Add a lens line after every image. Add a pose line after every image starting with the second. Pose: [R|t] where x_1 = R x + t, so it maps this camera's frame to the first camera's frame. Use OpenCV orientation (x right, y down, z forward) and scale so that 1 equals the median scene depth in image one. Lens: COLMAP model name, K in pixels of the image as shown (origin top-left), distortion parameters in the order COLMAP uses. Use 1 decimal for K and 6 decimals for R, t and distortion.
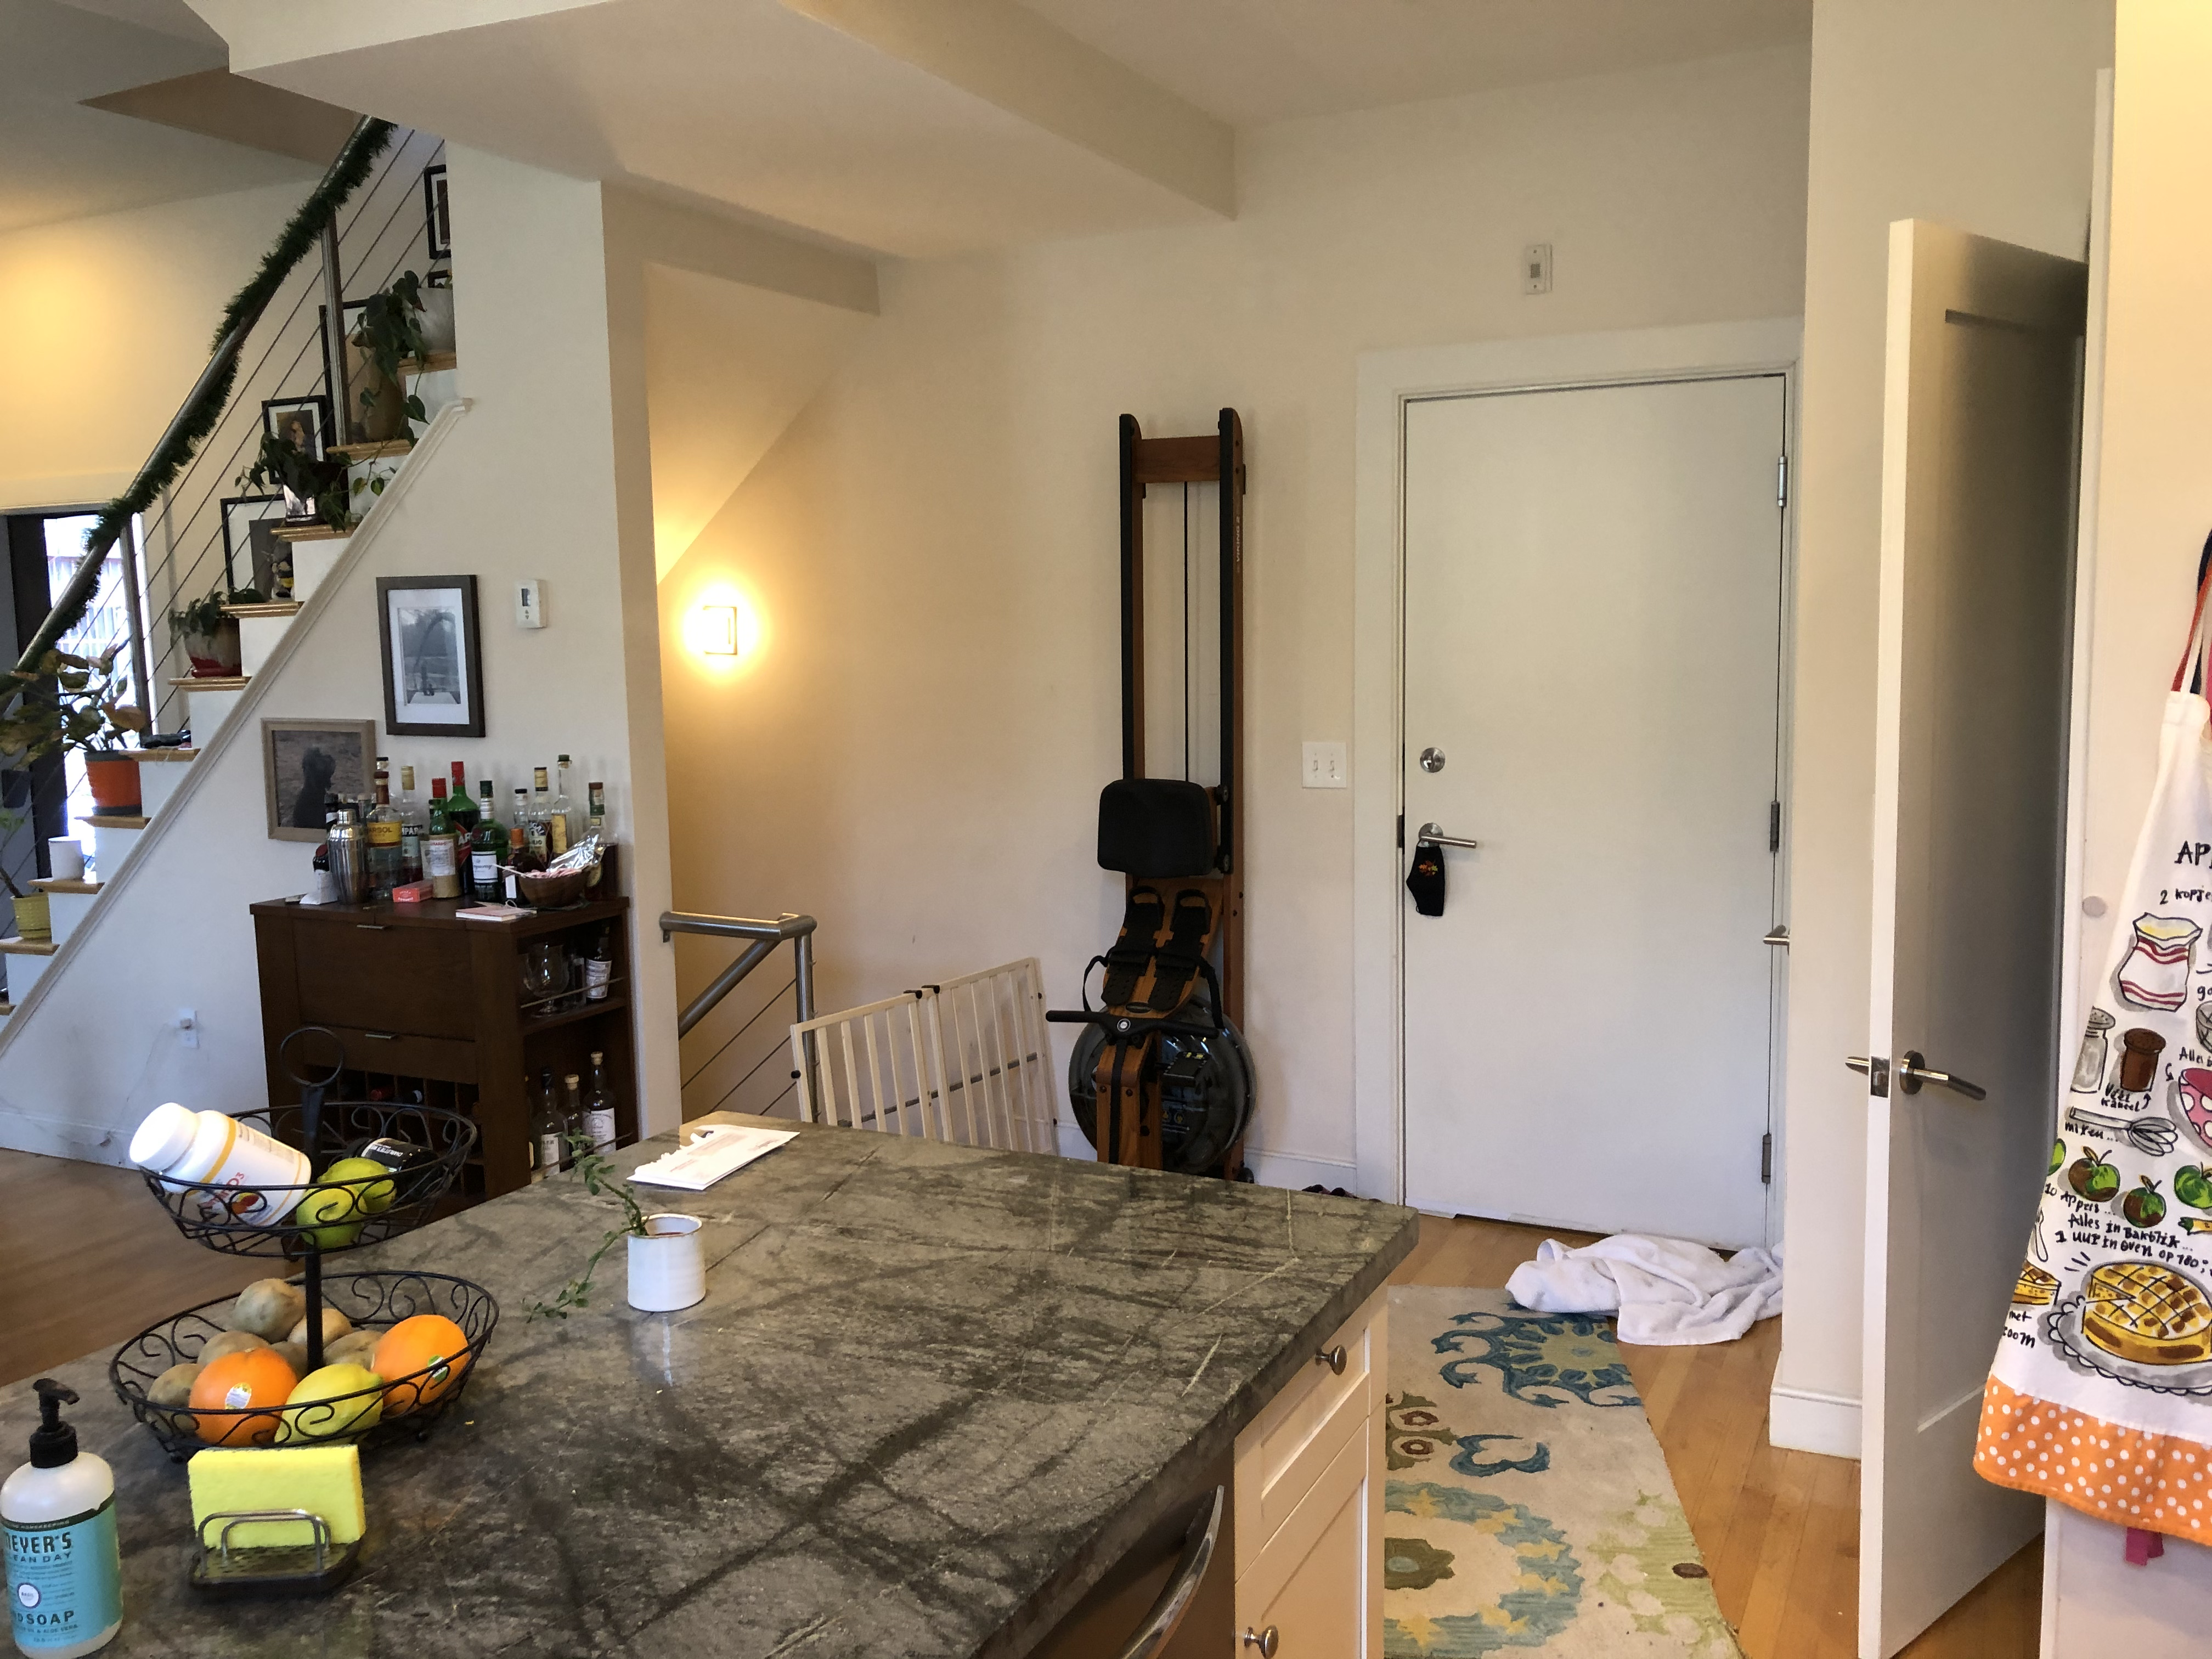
lens RADIAL K [[1824.7, 0, 1104.5], [0, 1824.7, 798.9], [0, 0, 1]] dist [0.008376, -0.007031]
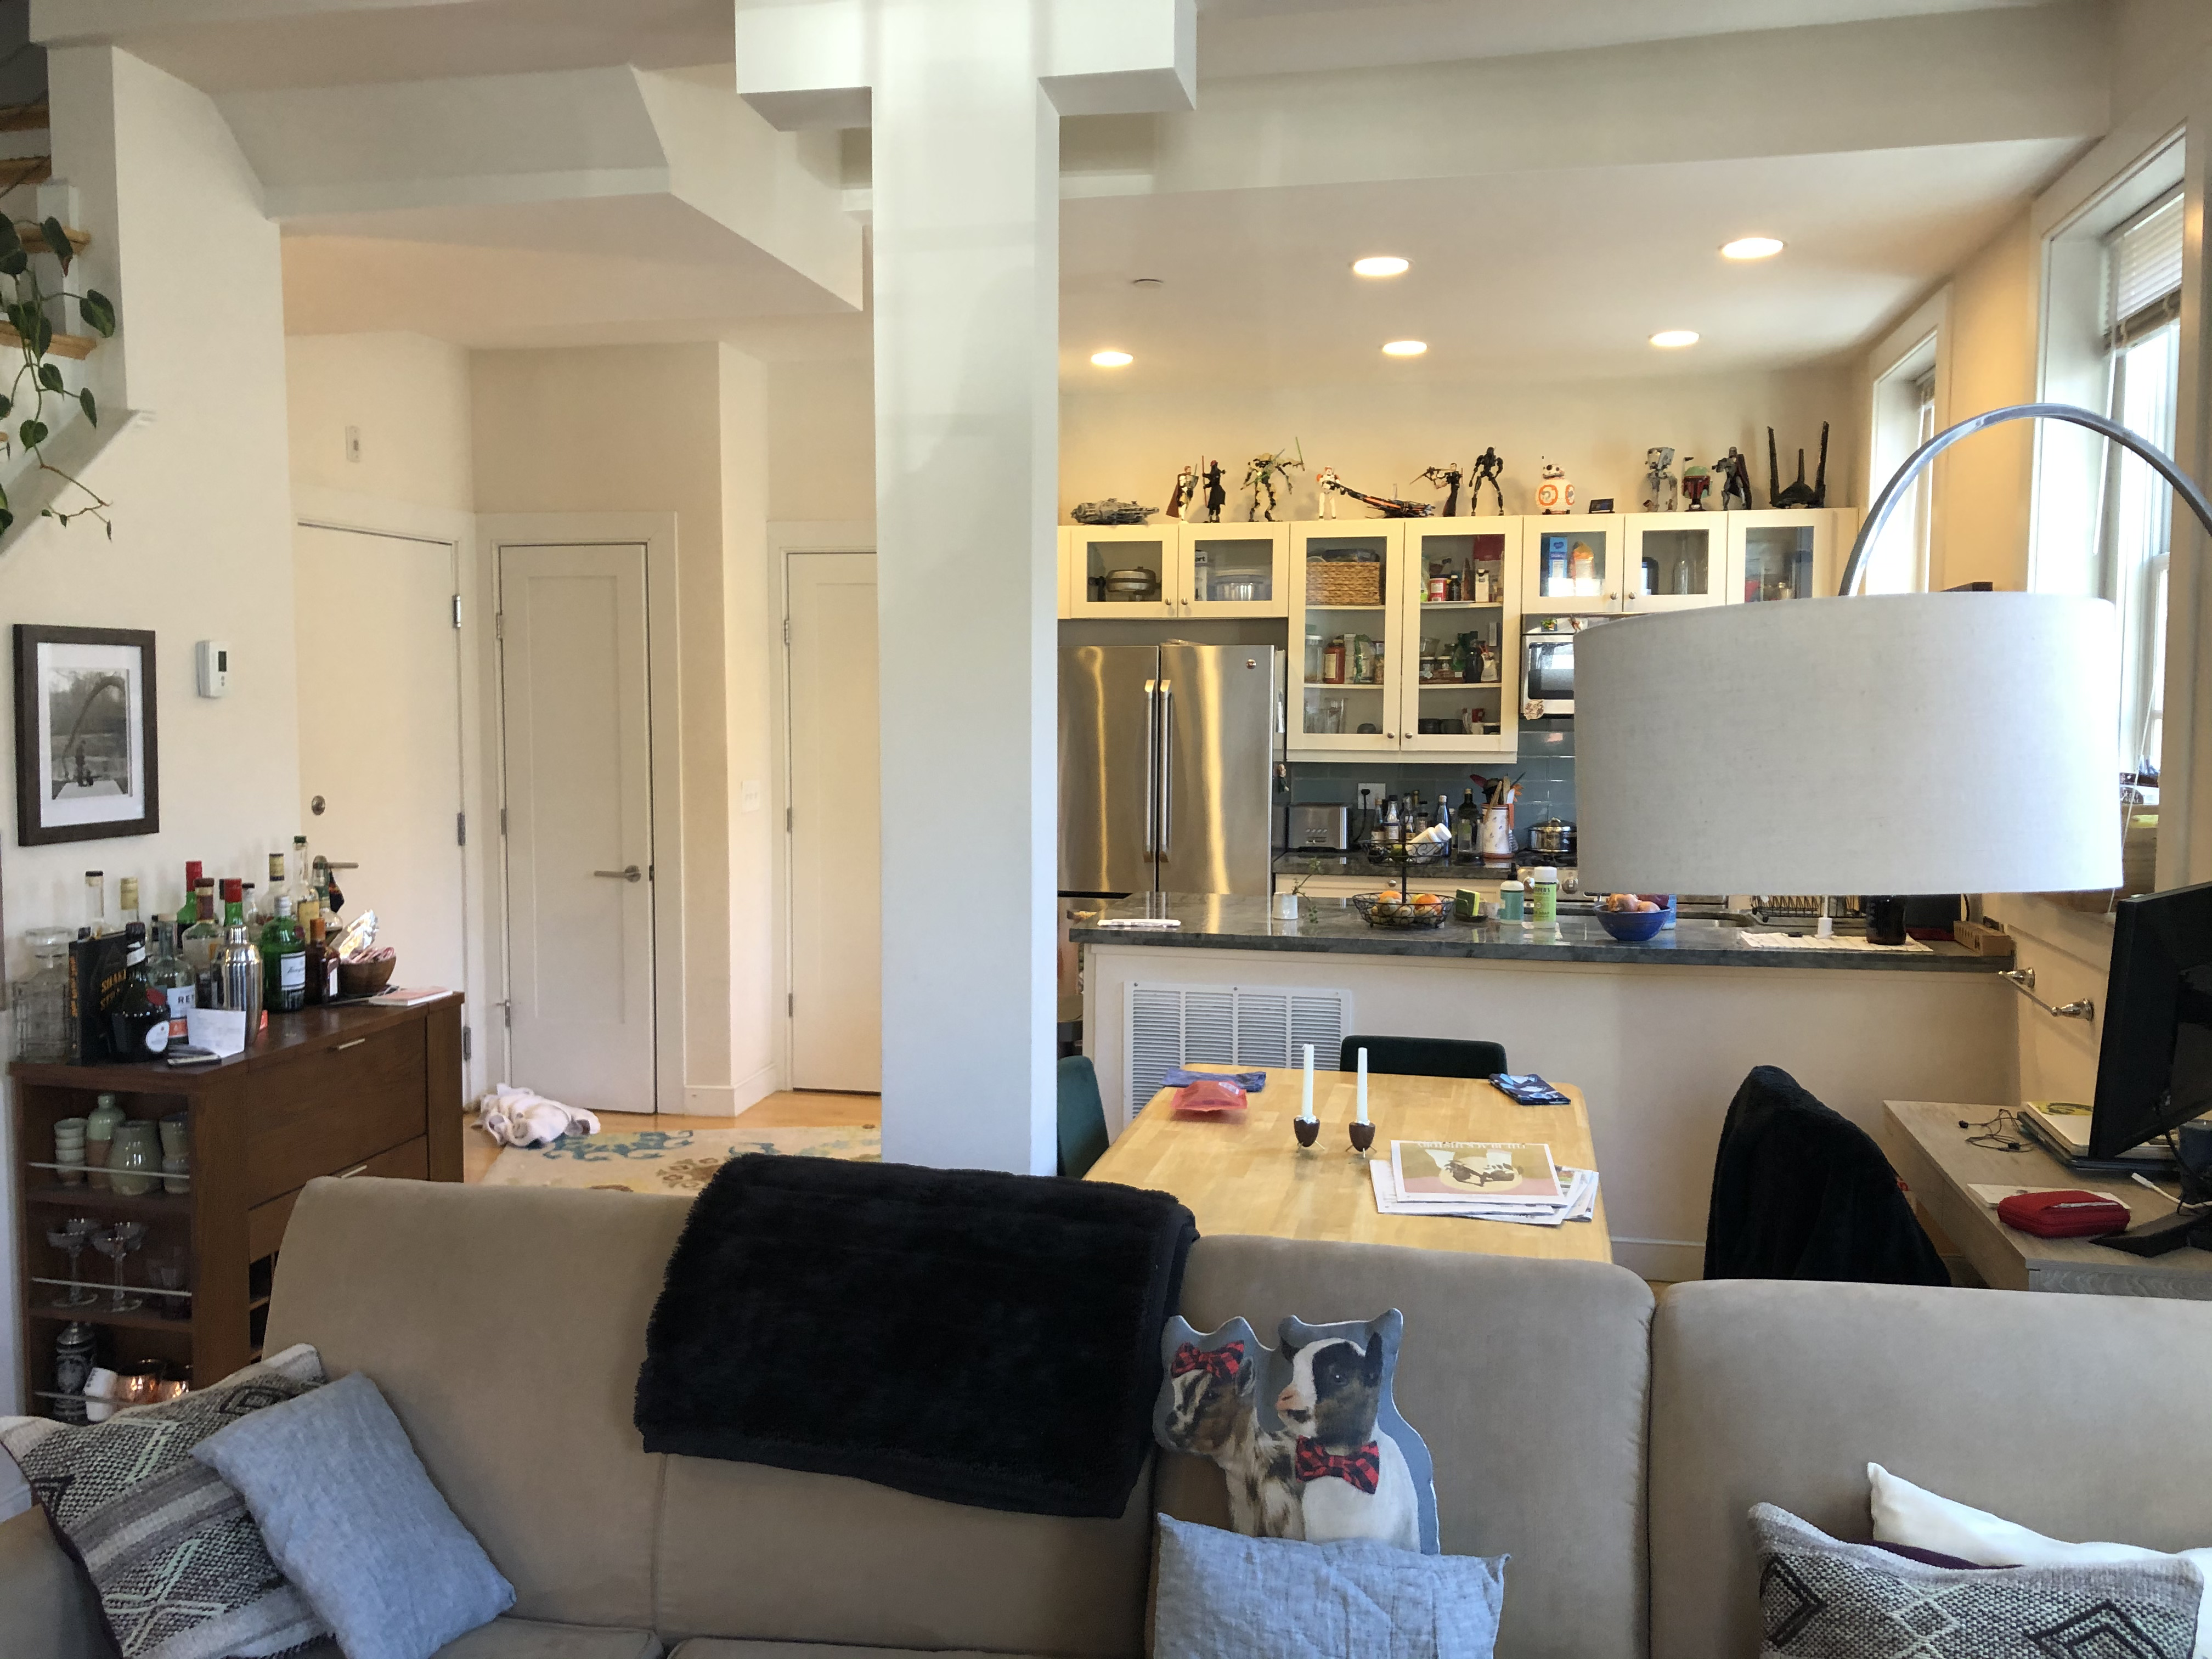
lens RADIAL K [[1791.4, 0, 1106.0], [0, 1791.4, 829.5], [0, 0, 1]] dist [0.007040, -0.001985]
pose [[-0.230312, -0.064755, 0.970960, -1.272270], [0.099048, 0.991041, 0.089589, -0.068046], [-0.968063, 0.116805, -0.221834, 0.812064]]
